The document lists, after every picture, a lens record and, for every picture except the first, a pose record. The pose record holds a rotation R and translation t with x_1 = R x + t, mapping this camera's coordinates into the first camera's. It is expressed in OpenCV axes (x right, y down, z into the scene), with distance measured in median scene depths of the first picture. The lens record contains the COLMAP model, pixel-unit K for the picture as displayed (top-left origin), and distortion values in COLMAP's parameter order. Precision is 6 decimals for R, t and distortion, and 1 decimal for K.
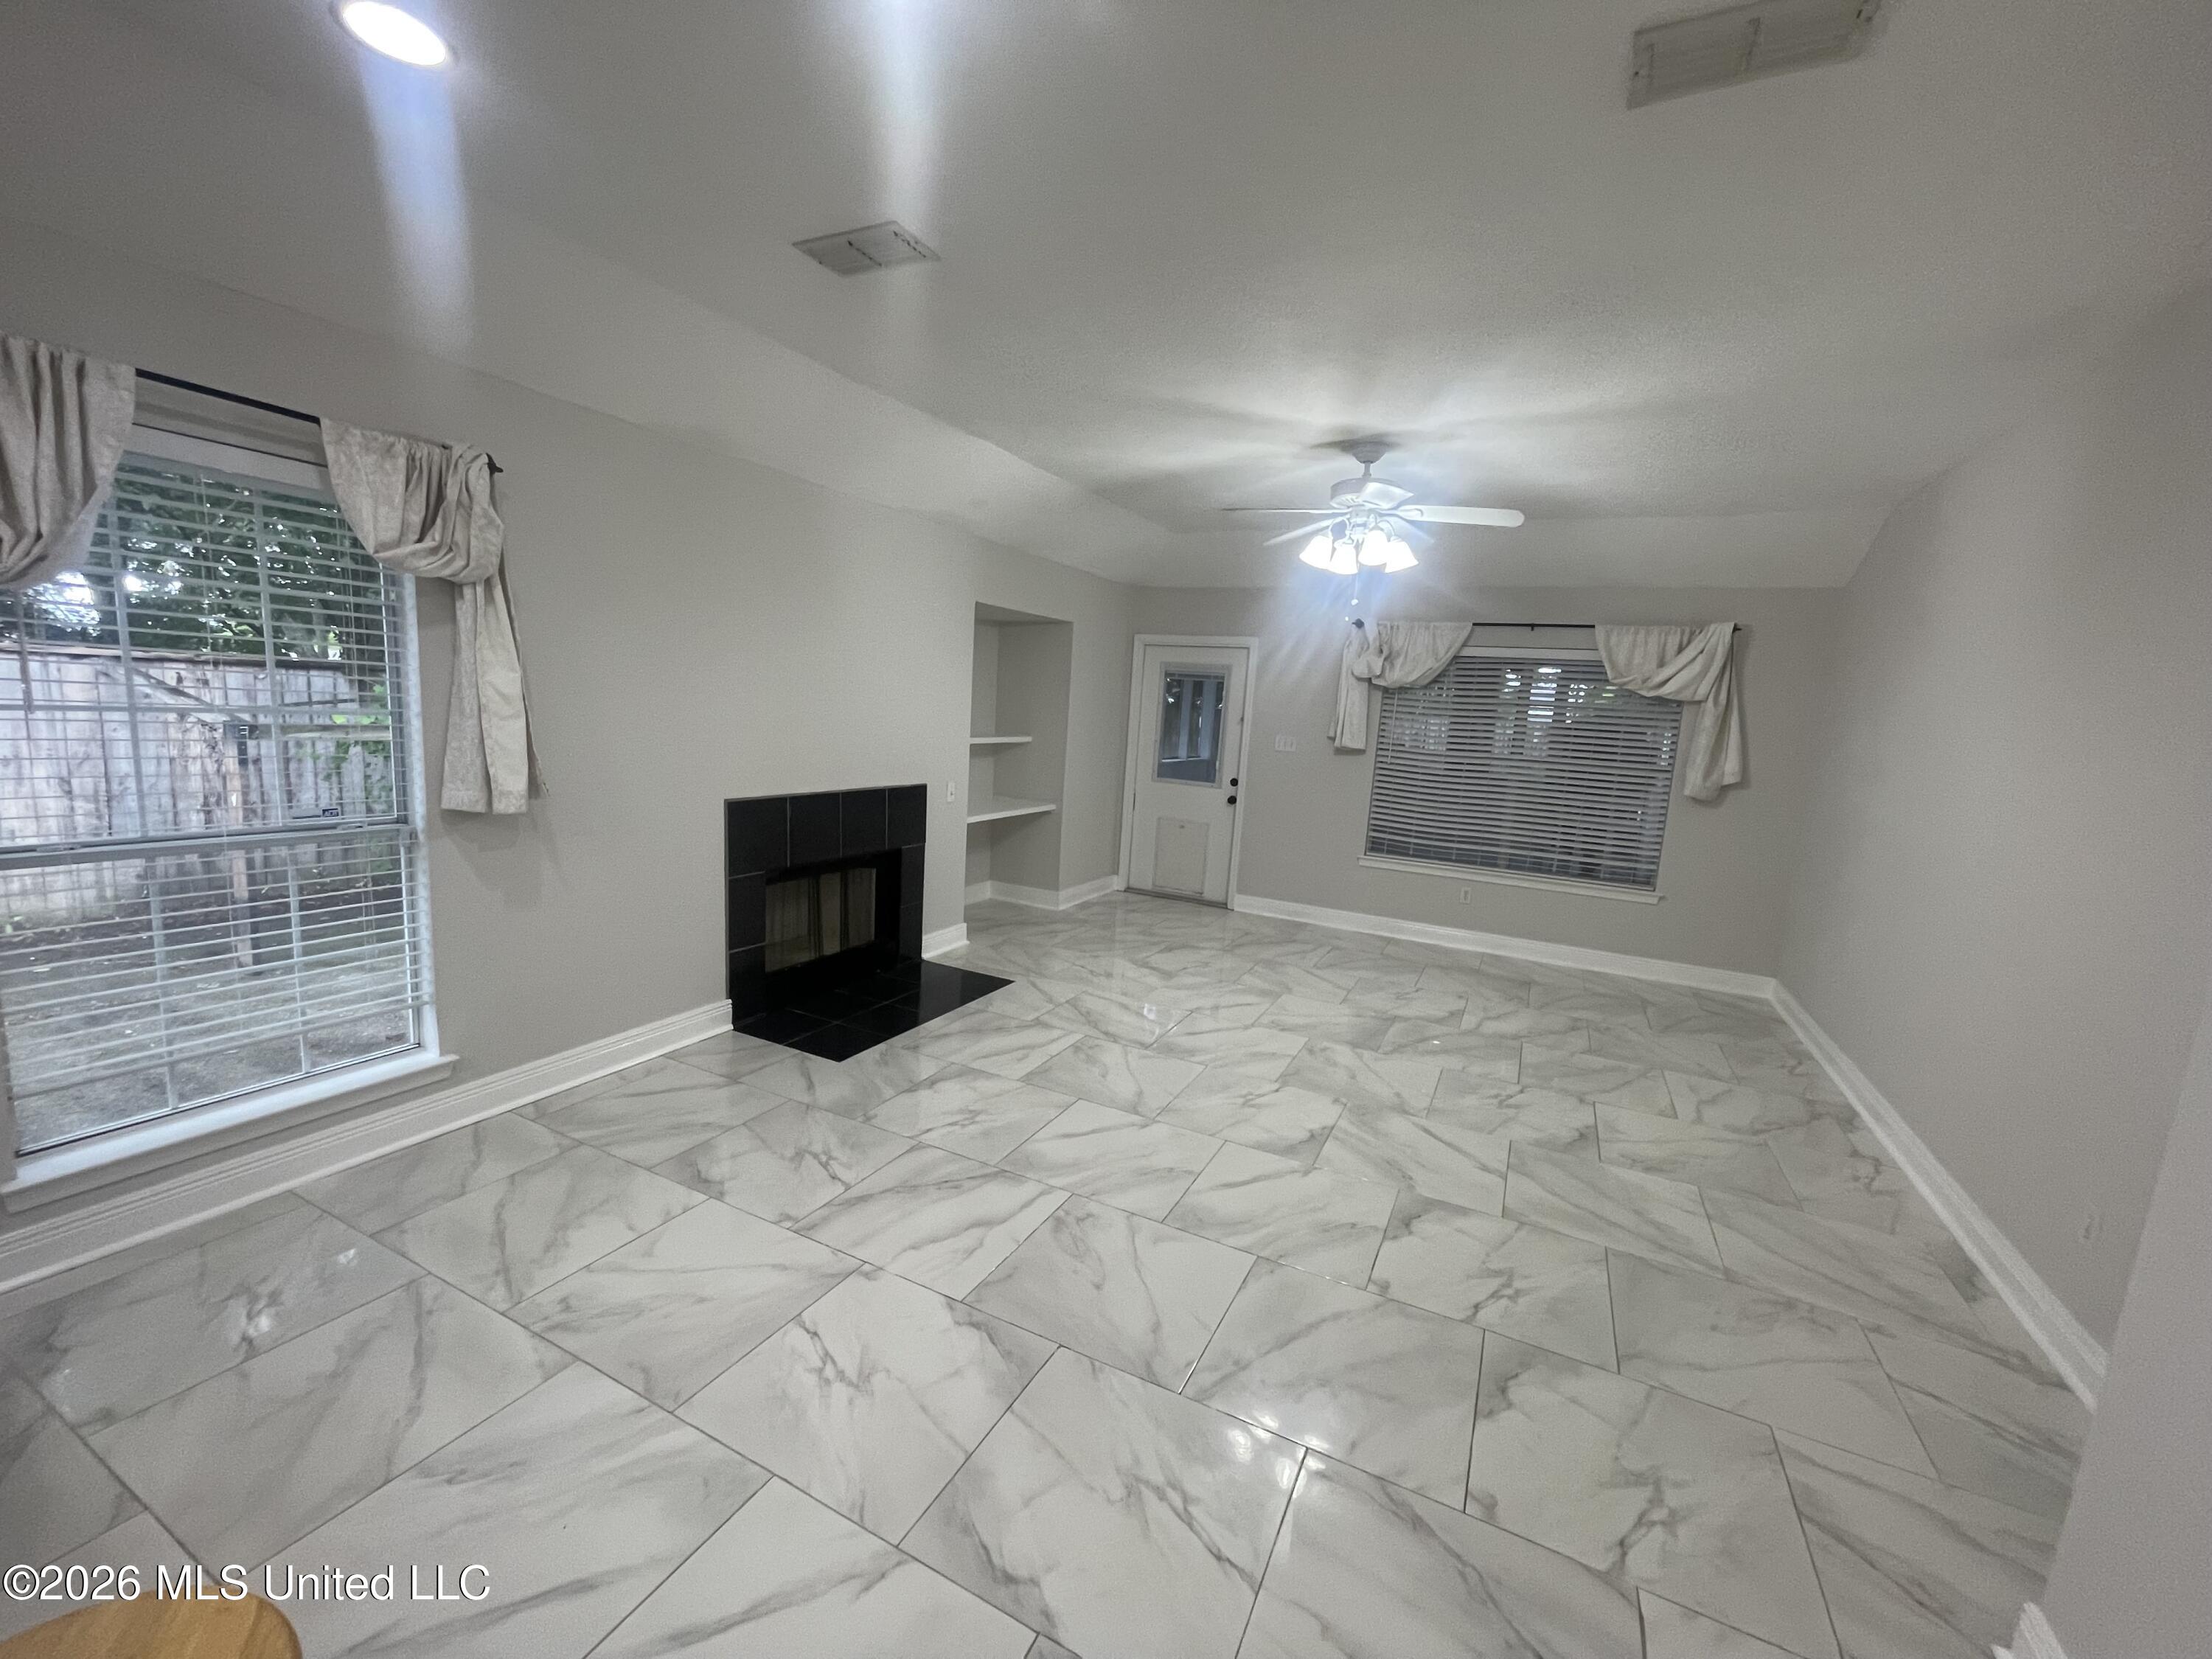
lens RADIAL K [[893.8, 0, 1095.1], [0, 893.8, 834.9], [0, 0, 1]] dist [0.002384, -0.000108]
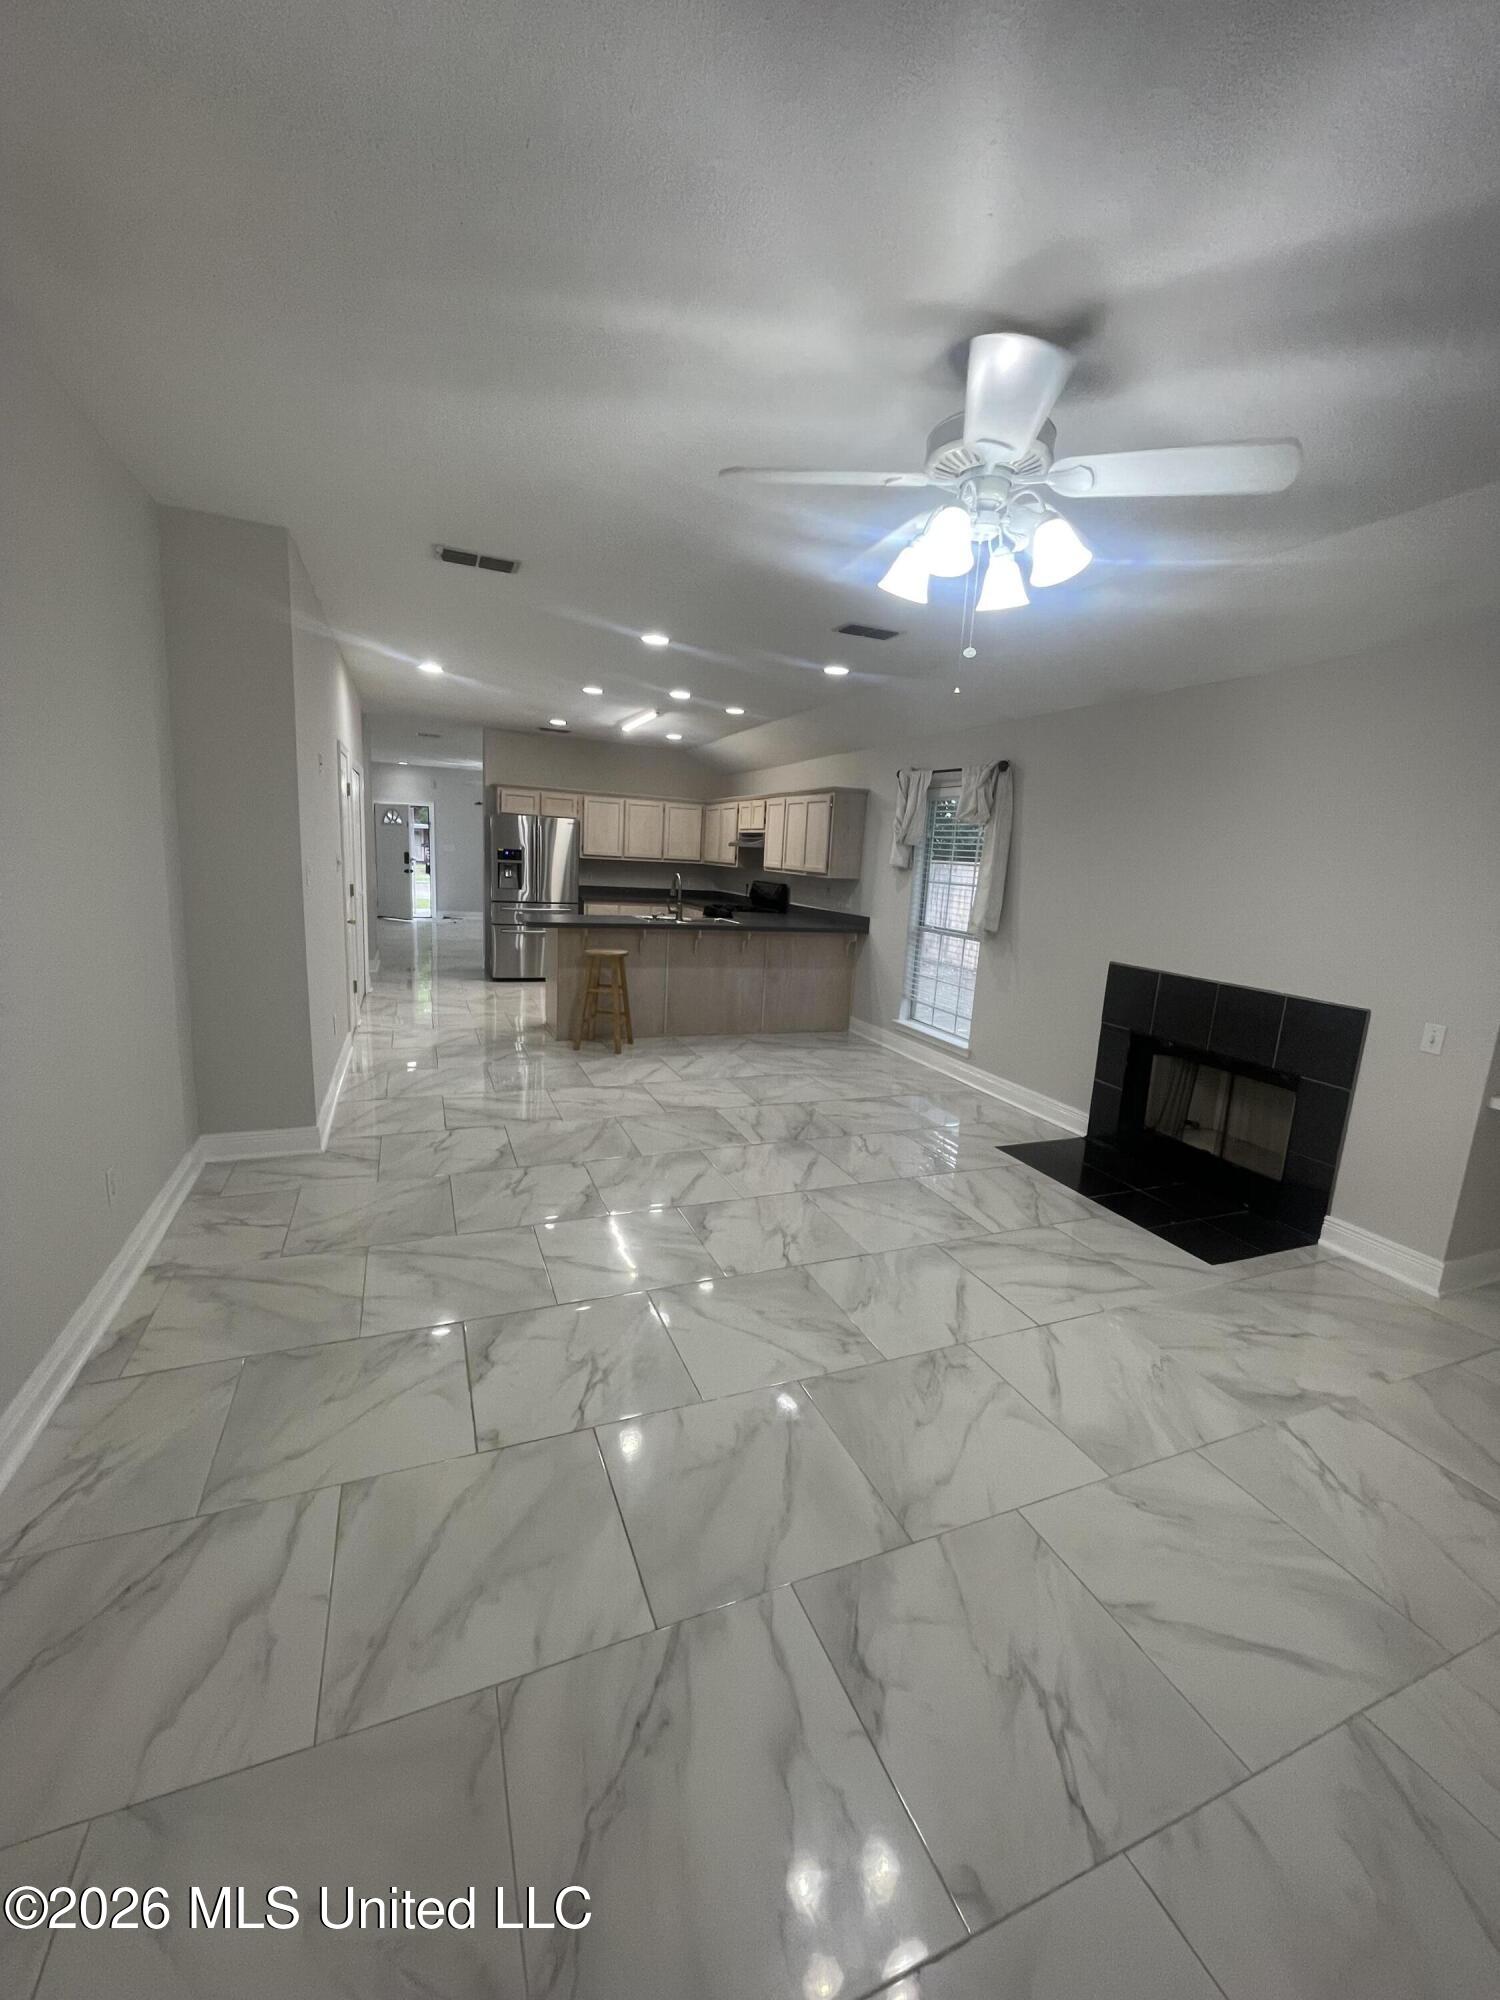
lens RADIAL K [[808.1, 0, 746.1], [0, 808.1, 1000.7], [0, 0, 1]] dist [0.002384, -0.000108]
pose [[-0.649701, 0.043795, -0.758928, 0.895966], [-0.201408, 0.952746, 0.227400, -0.158510], [0.733024, 0.300595, -0.610179, 1.467427]]
